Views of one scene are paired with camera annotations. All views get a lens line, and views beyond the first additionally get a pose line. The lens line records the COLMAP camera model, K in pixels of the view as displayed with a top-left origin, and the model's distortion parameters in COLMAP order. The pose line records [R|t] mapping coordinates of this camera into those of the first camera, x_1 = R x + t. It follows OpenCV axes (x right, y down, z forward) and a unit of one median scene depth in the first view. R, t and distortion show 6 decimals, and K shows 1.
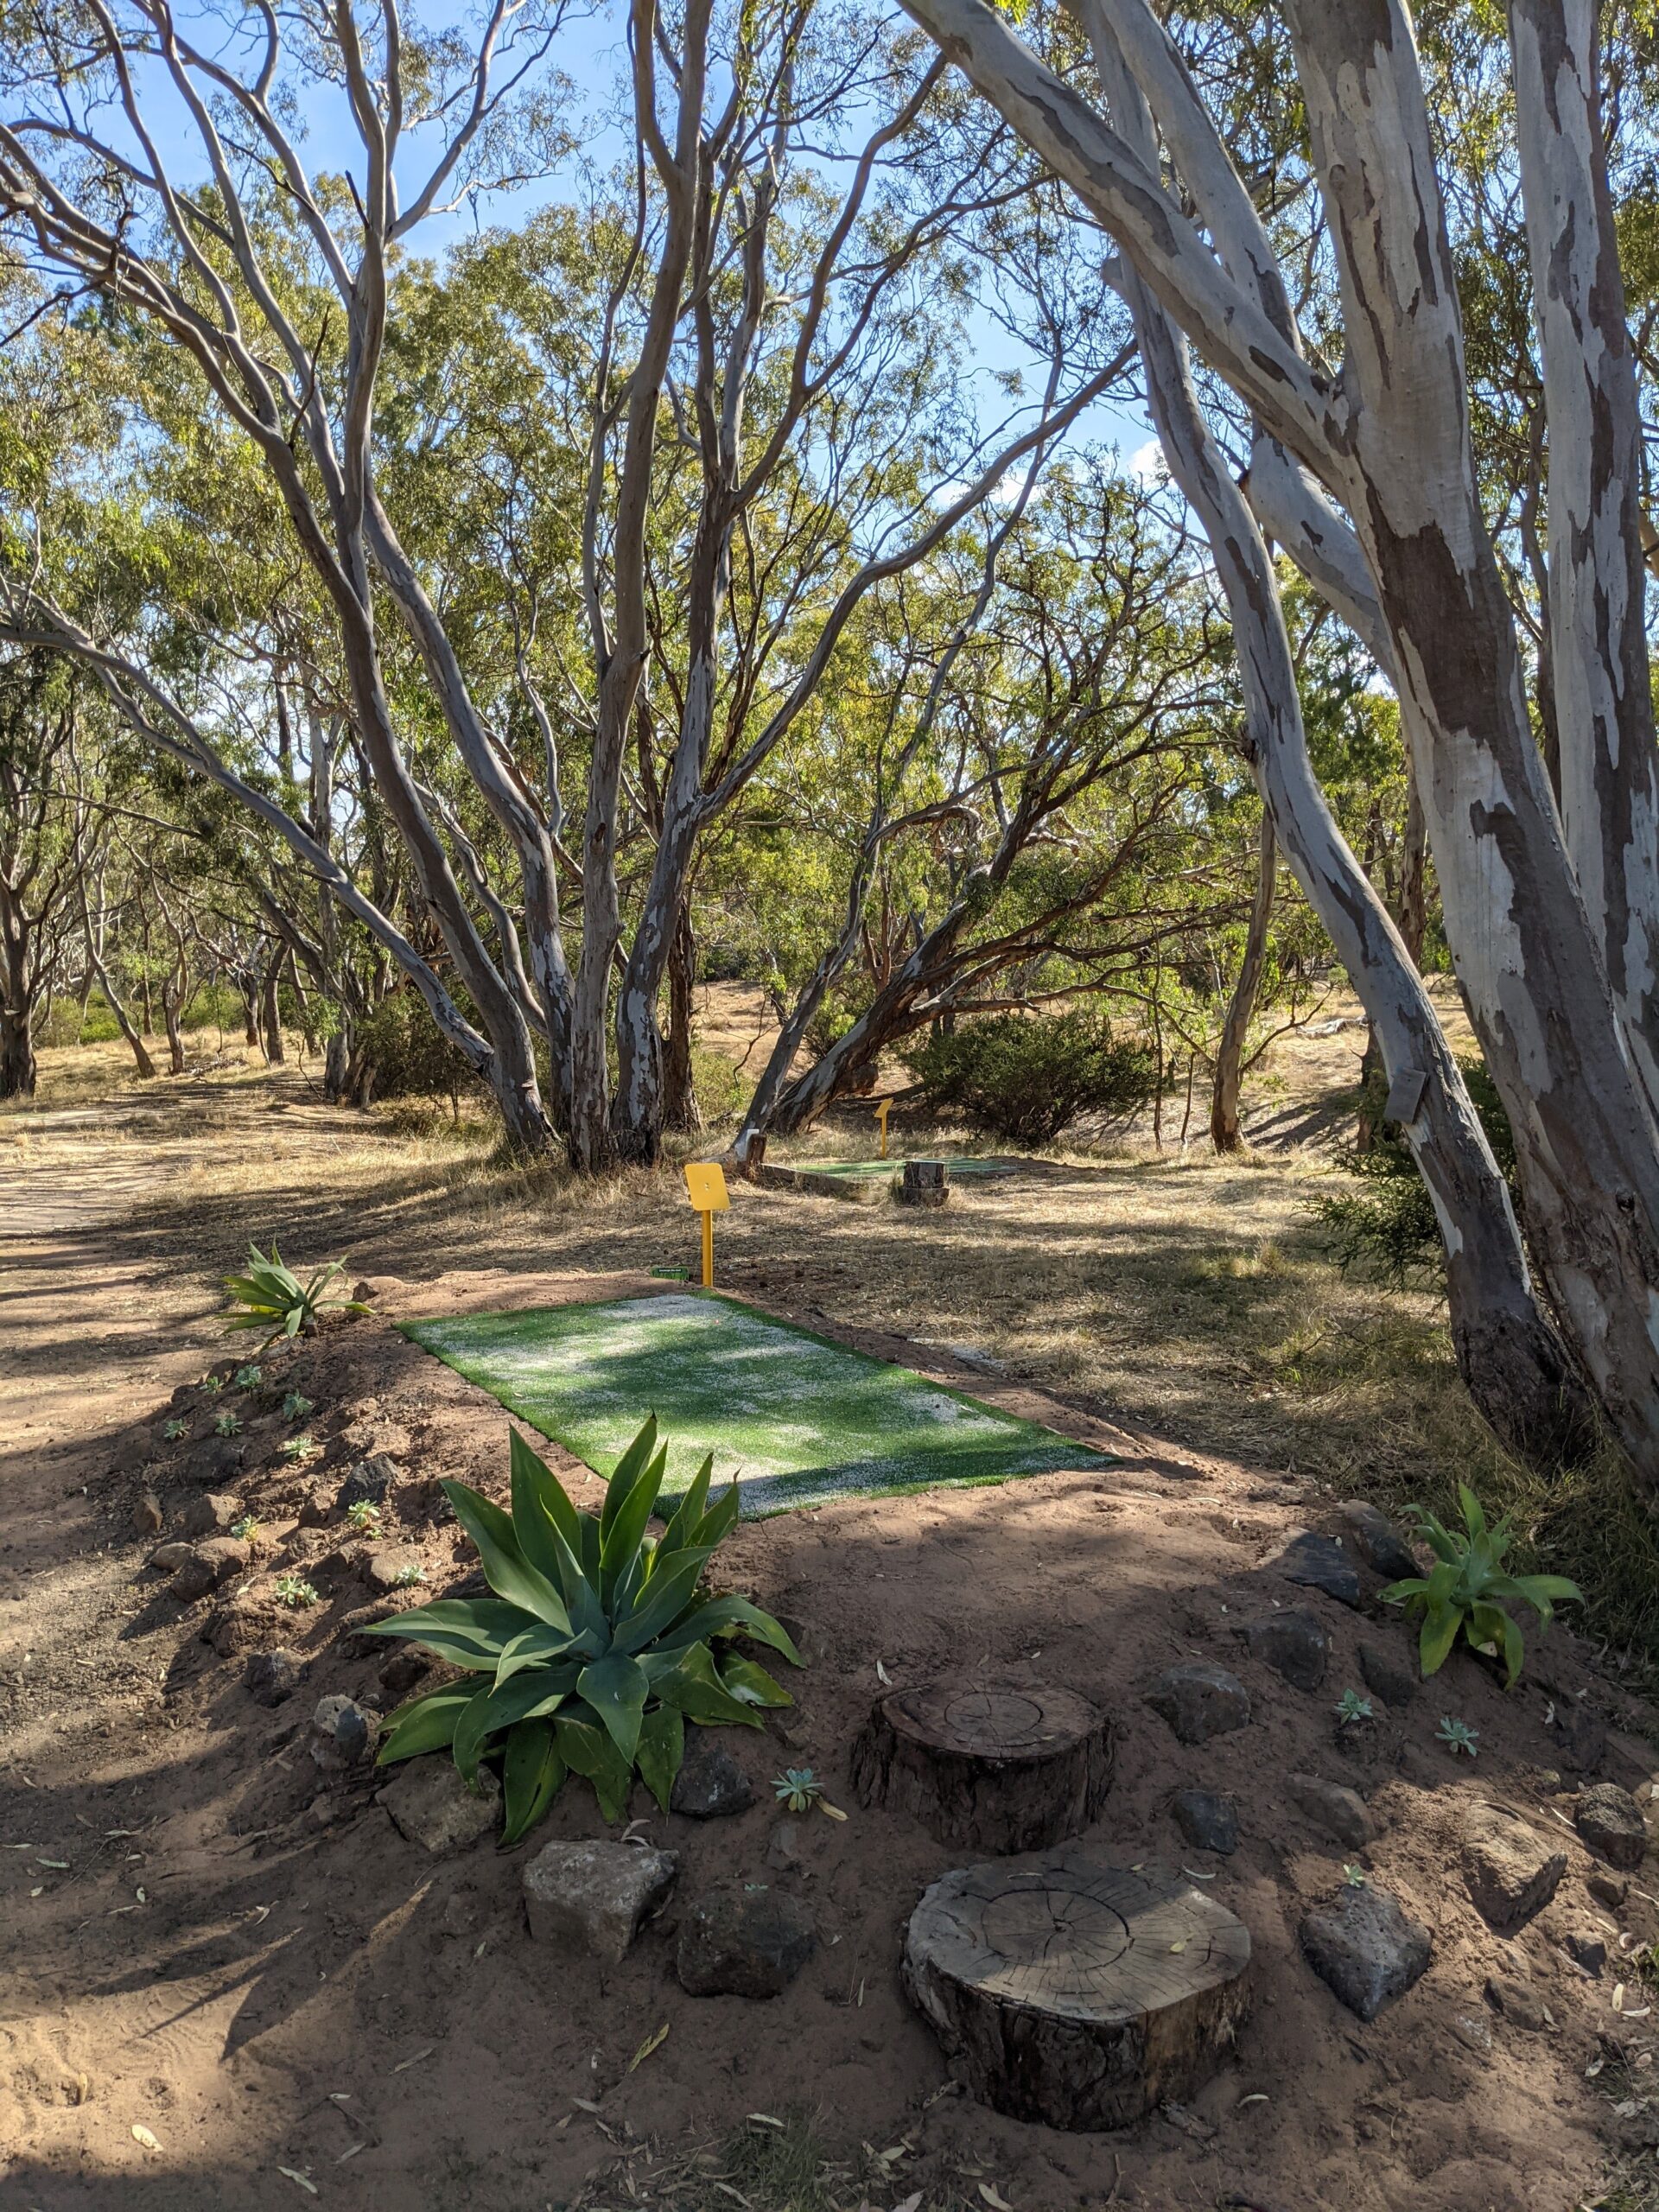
lens RADIAL K [[1736.8, 0, 807.9], [0, 1736.8, 1132.9], [0, 0, 1]] dist [0.031879, -0.062970]
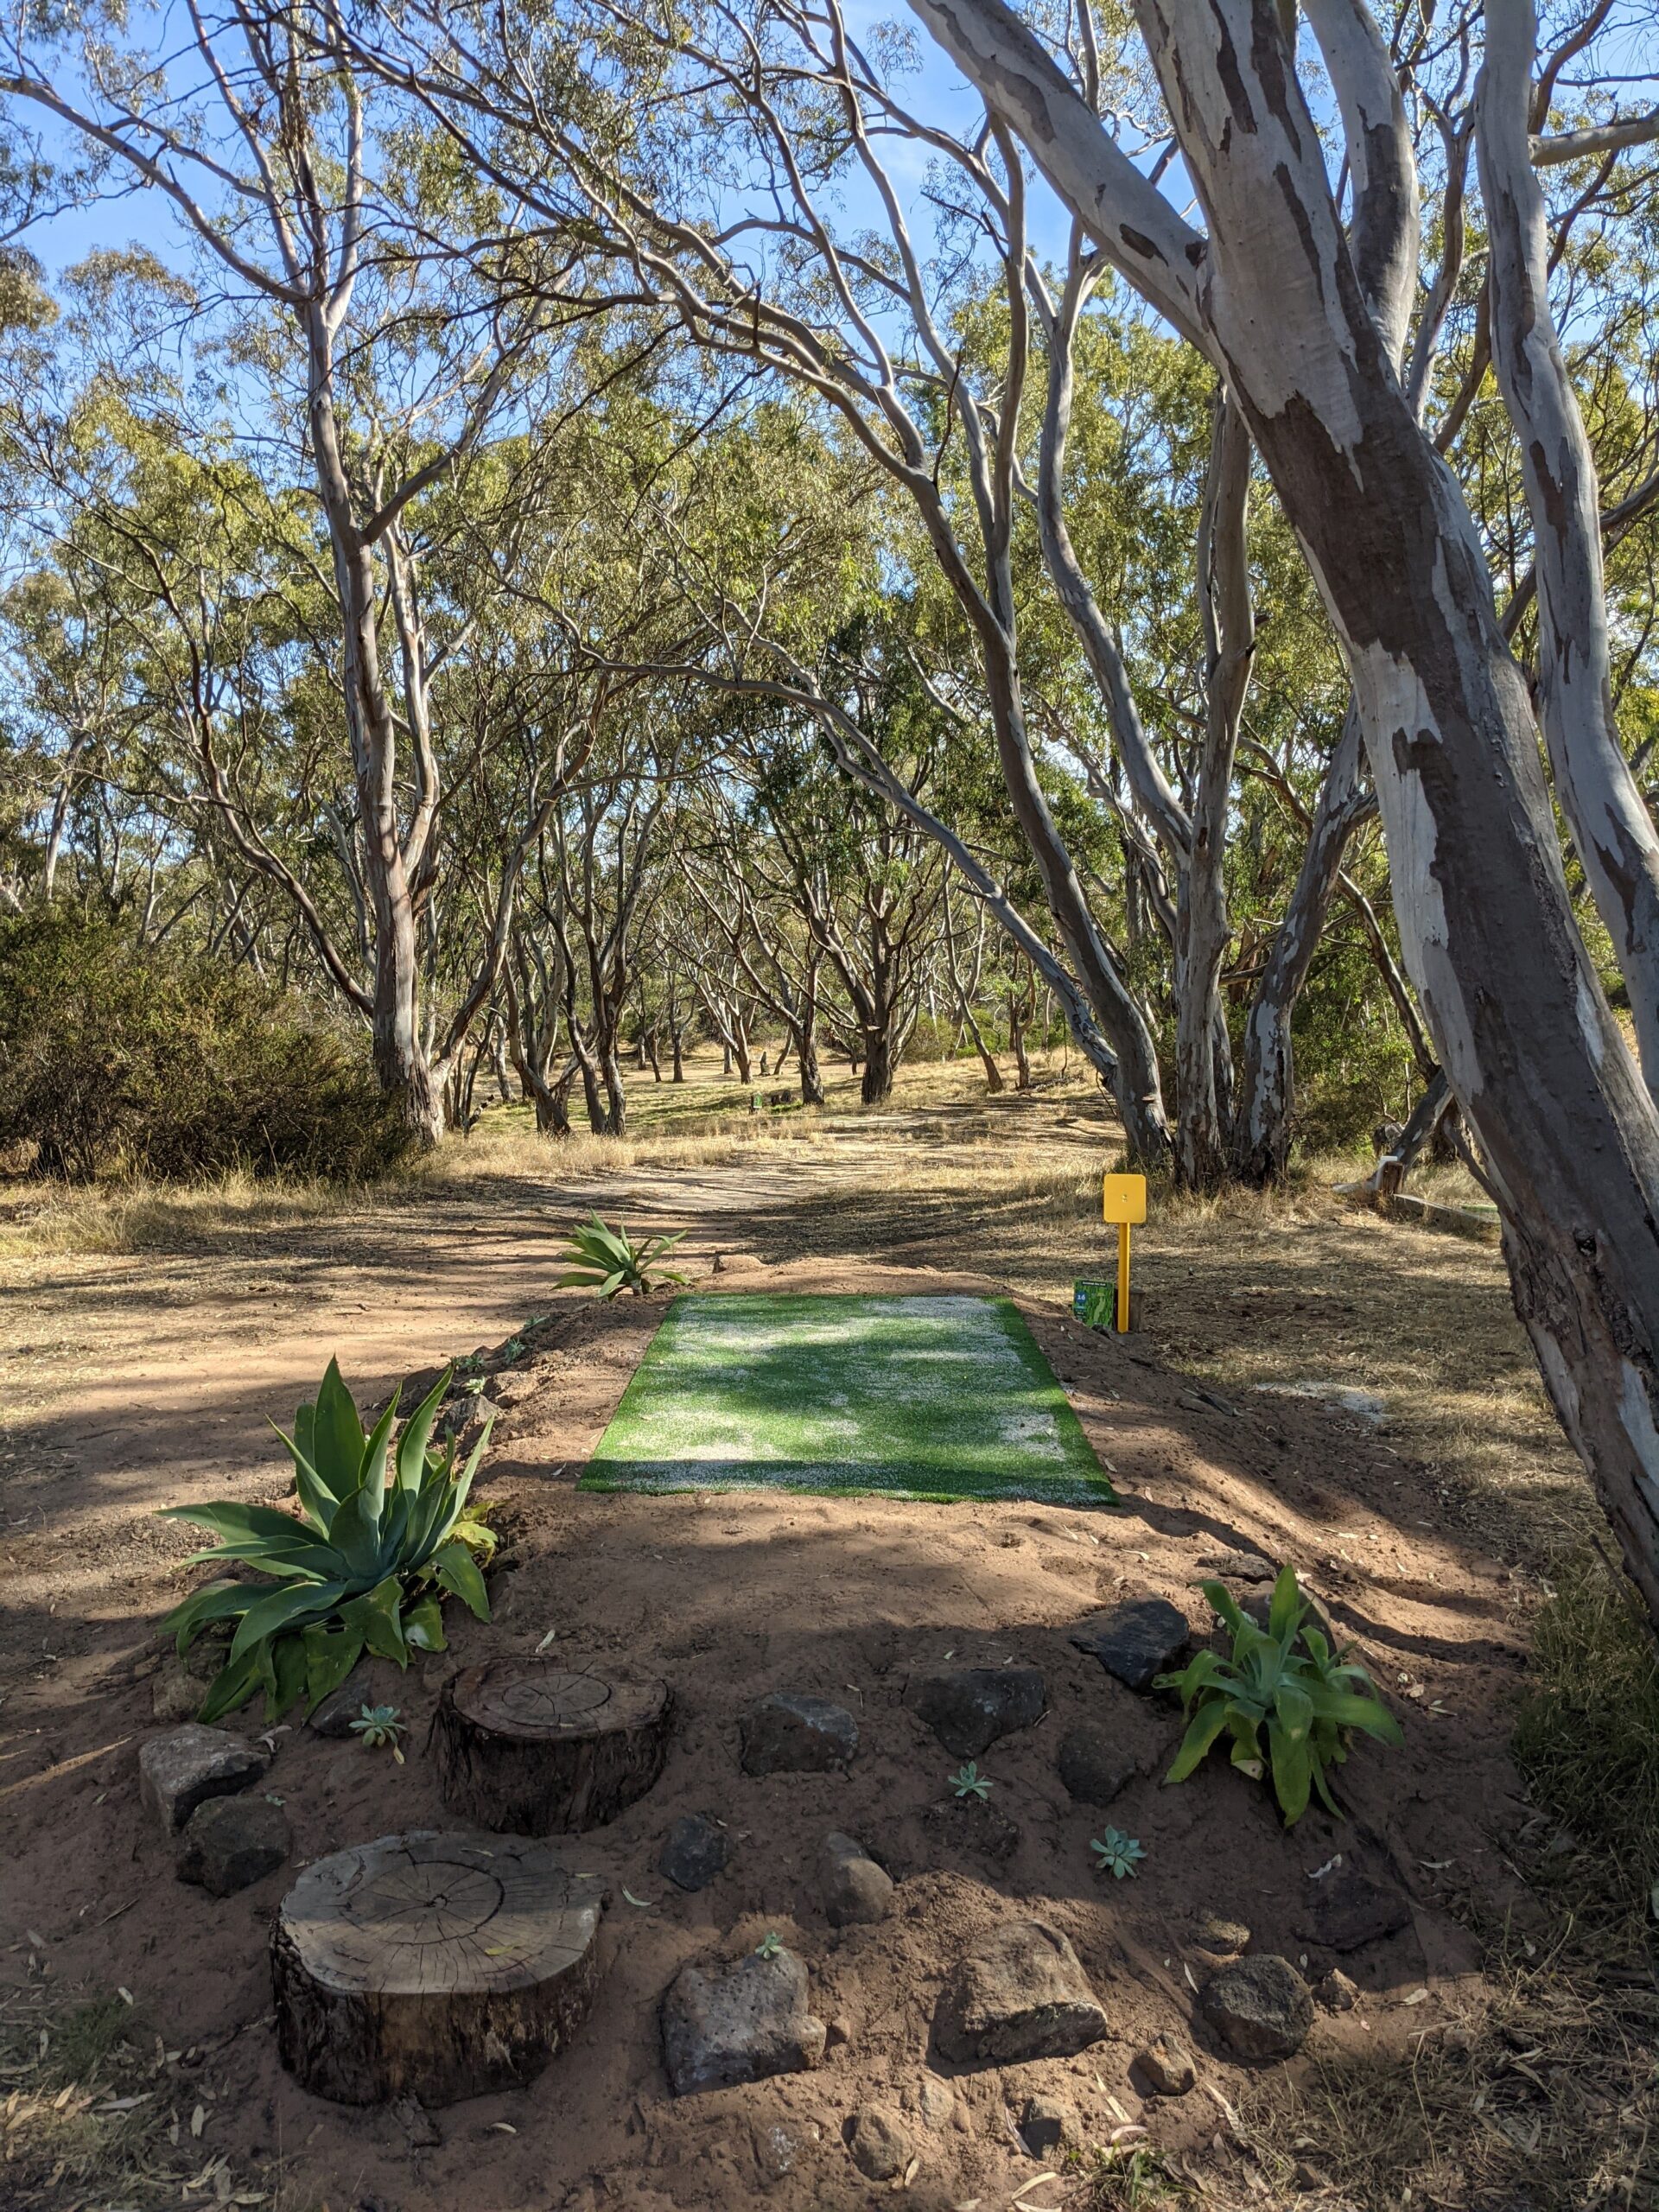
lens RADIAL K [[1736.8, 0, 795.5], [0, 1736.8, 1135.9], [0, 0, 1]] dist [0.031879, -0.062970]
pose [[0.871248, 0.046377, -0.488648, 0.146185], [-0.052621, 0.998614, 0.000956, 0.002977], [0.488015, 0.024880, 0.872480, 0.044693]]
